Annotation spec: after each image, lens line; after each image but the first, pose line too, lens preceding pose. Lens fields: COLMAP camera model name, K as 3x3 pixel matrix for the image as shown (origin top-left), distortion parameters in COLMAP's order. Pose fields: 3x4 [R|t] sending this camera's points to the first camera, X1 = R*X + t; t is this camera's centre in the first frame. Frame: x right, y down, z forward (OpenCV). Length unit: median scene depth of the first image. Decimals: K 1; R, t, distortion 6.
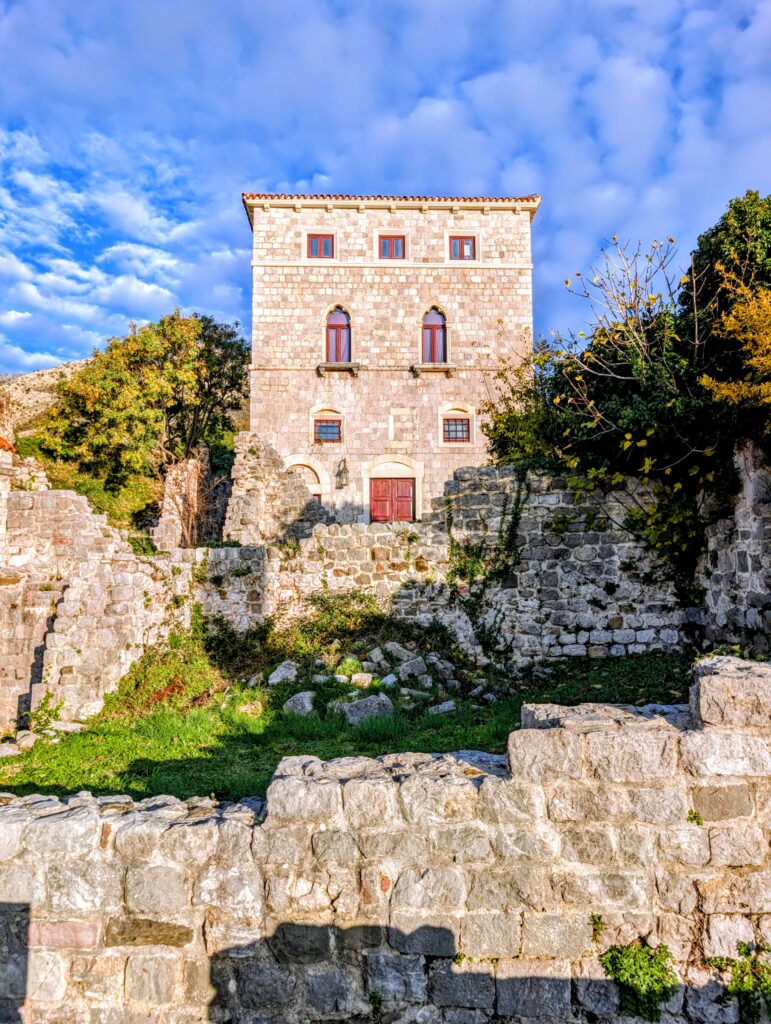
lens RADIAL K [[718.8, 0, 379.7], [0, 718.8, 521.1], [0, 0, 1]] dist [0.016559, 0.002551]
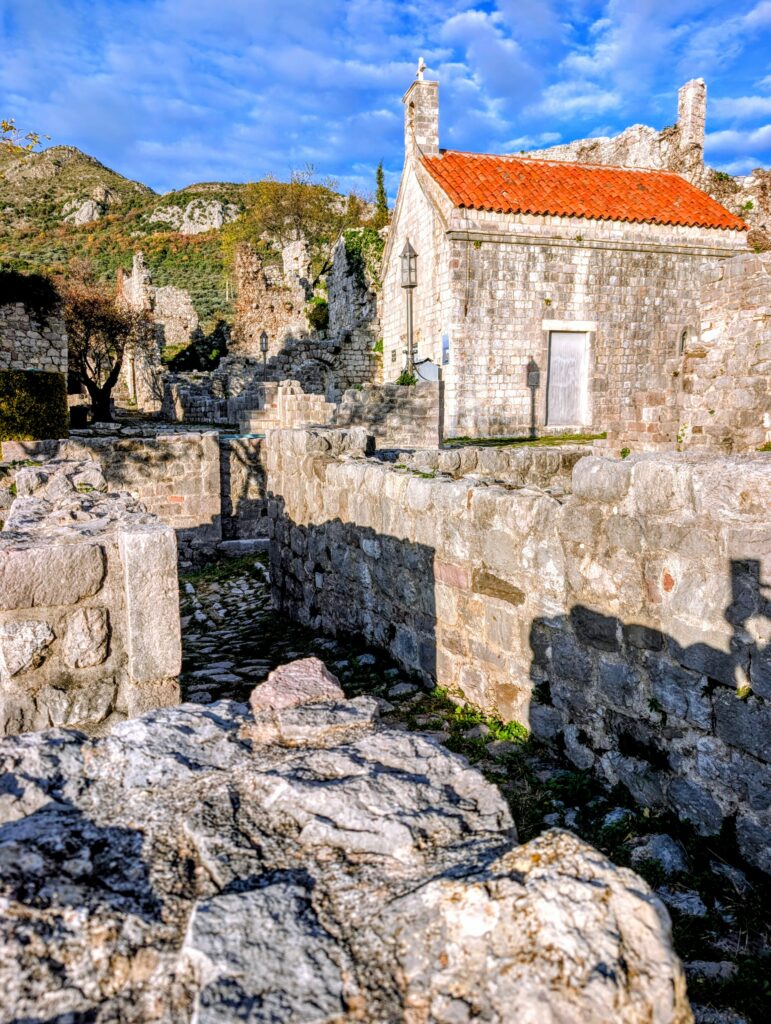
lens RADIAL K [[718.8, 0, 389.3], [0, 718.8, 506.0], [0, 0, 1]] dist [0.016559, 0.002551]
pose [[0.546083, 0.110586, -0.830400, 0.489645], [0.094256, 0.976844, 0.192073, 0.230102], [0.832412, -0.183158, 0.523014, 0.328358]]
